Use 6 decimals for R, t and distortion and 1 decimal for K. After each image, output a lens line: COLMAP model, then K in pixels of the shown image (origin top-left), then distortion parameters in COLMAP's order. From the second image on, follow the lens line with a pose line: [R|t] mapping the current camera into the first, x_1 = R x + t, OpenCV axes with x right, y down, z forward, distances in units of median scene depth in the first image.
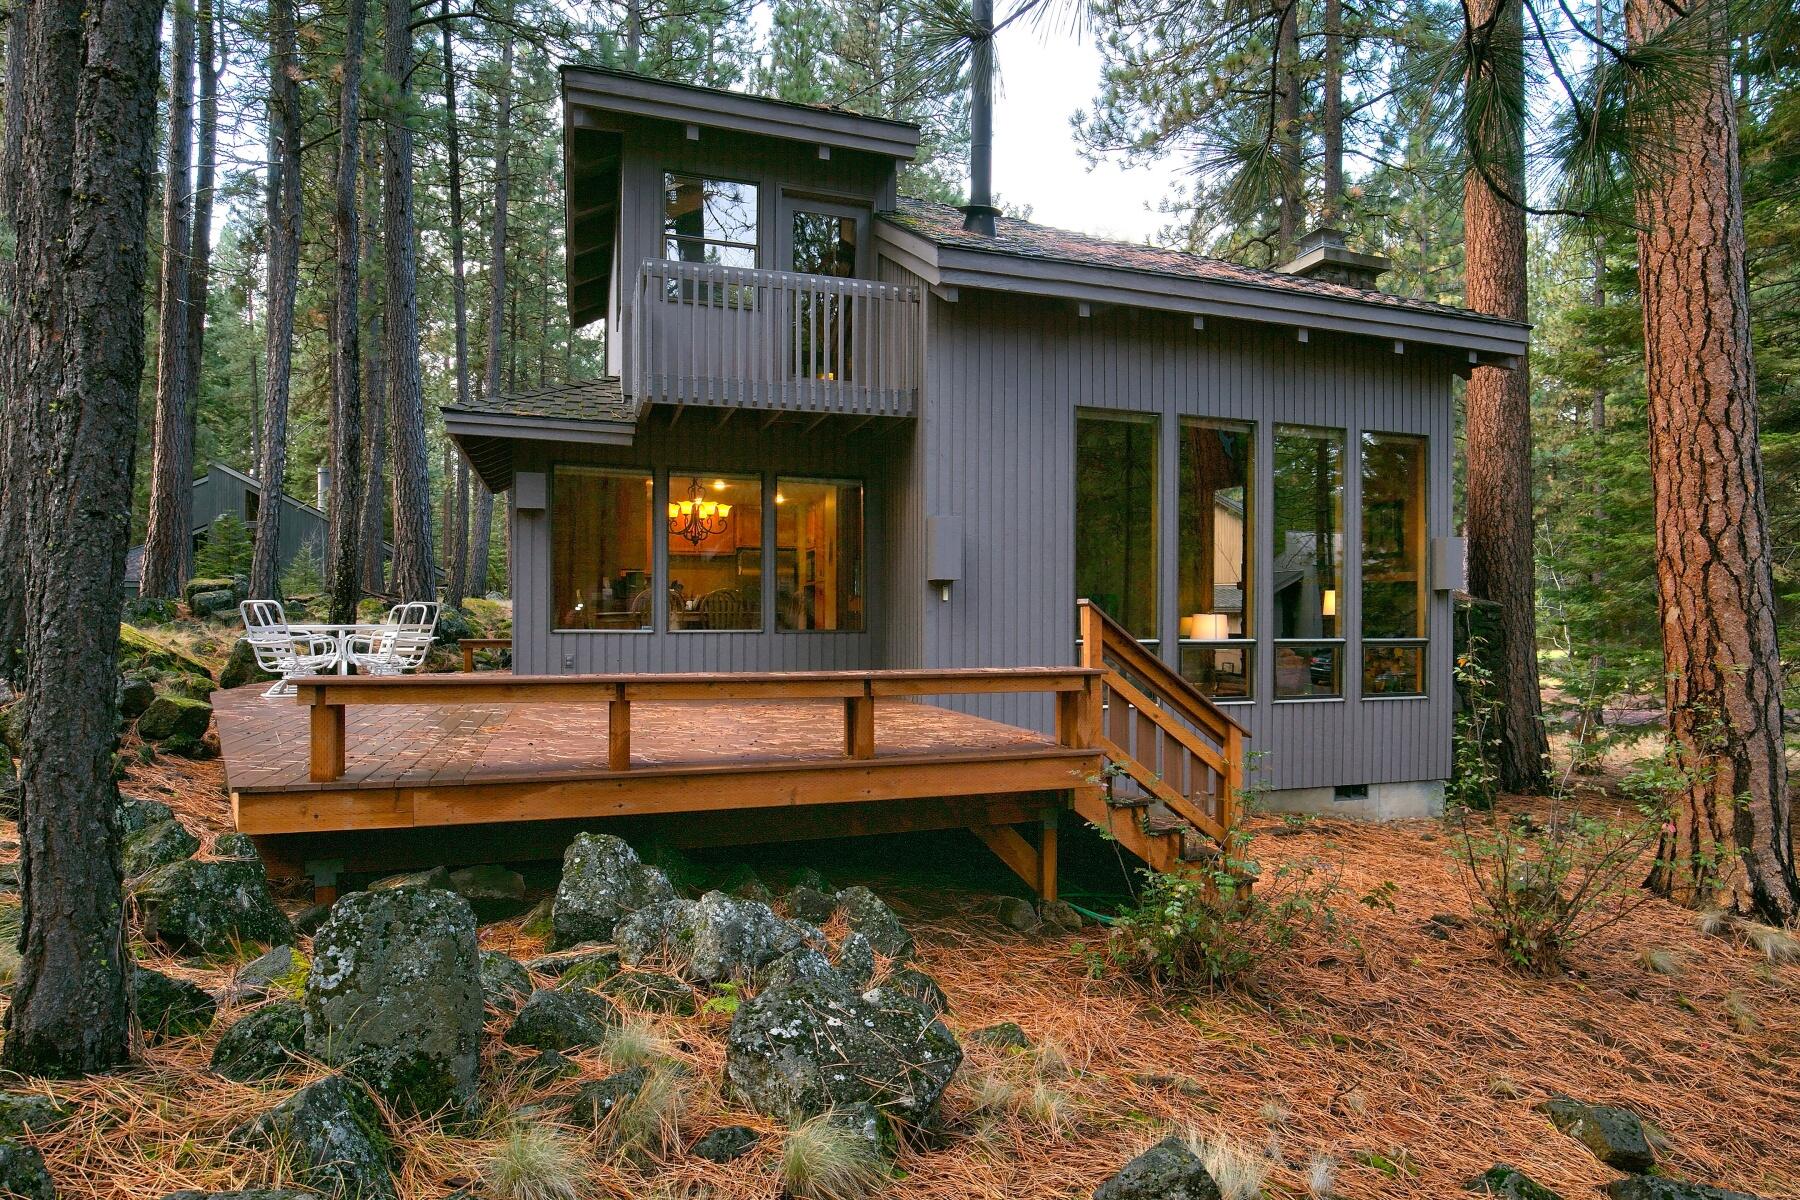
lens RADIAL K [[1036.0, 0, 902.5], [0, 1036.0, 607.8], [0, 0, 1]] dist [-0.001472, -0.004143]
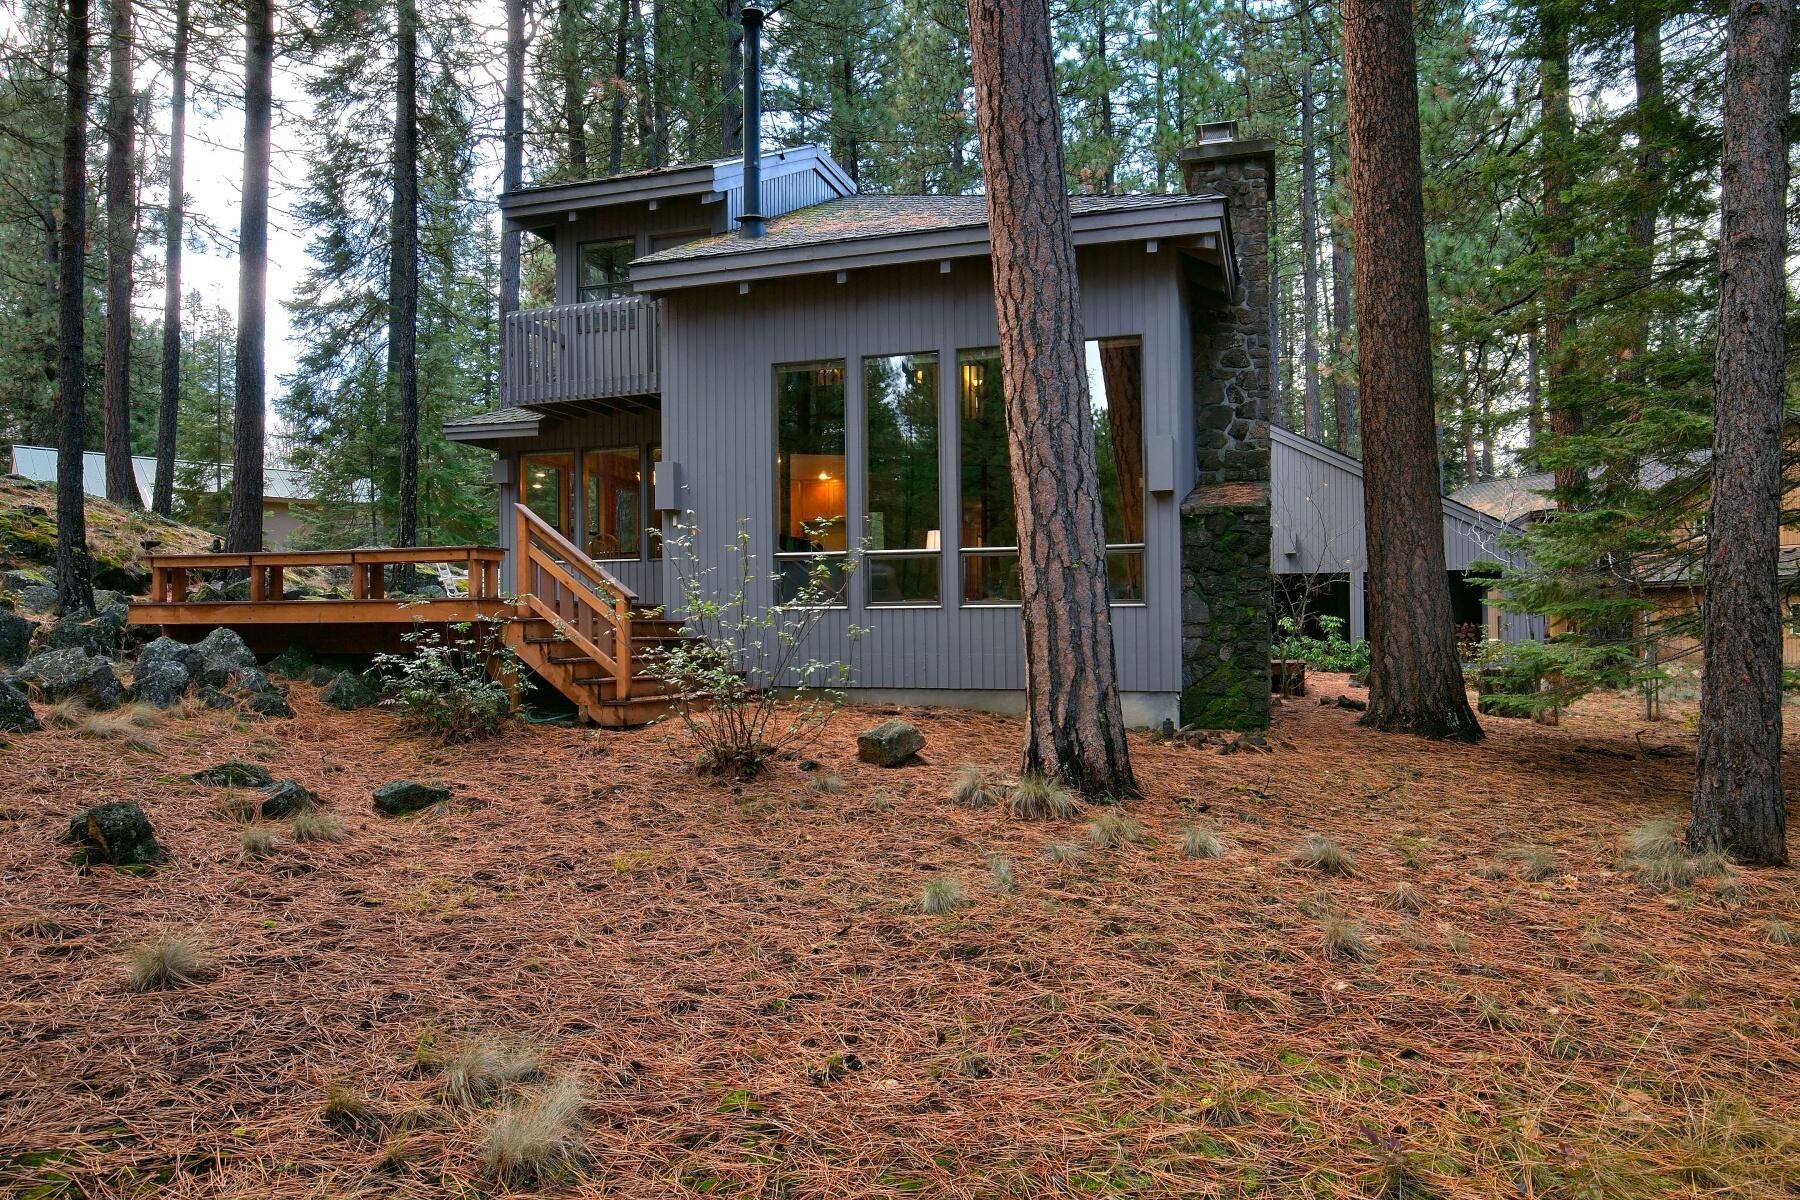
lens RADIAL K [[1111.4, 0, 901.6], [0, 1111.4, 595.5], [0, 0, 1]] dist [0.020527, 0.002033]
pose [[0.785236, -0.022676, -0.618781, 1.389305], [0.005704, 0.999552, -0.029391, 0.152692], [0.619170, 0.019549, 0.785014, 0.072815]]
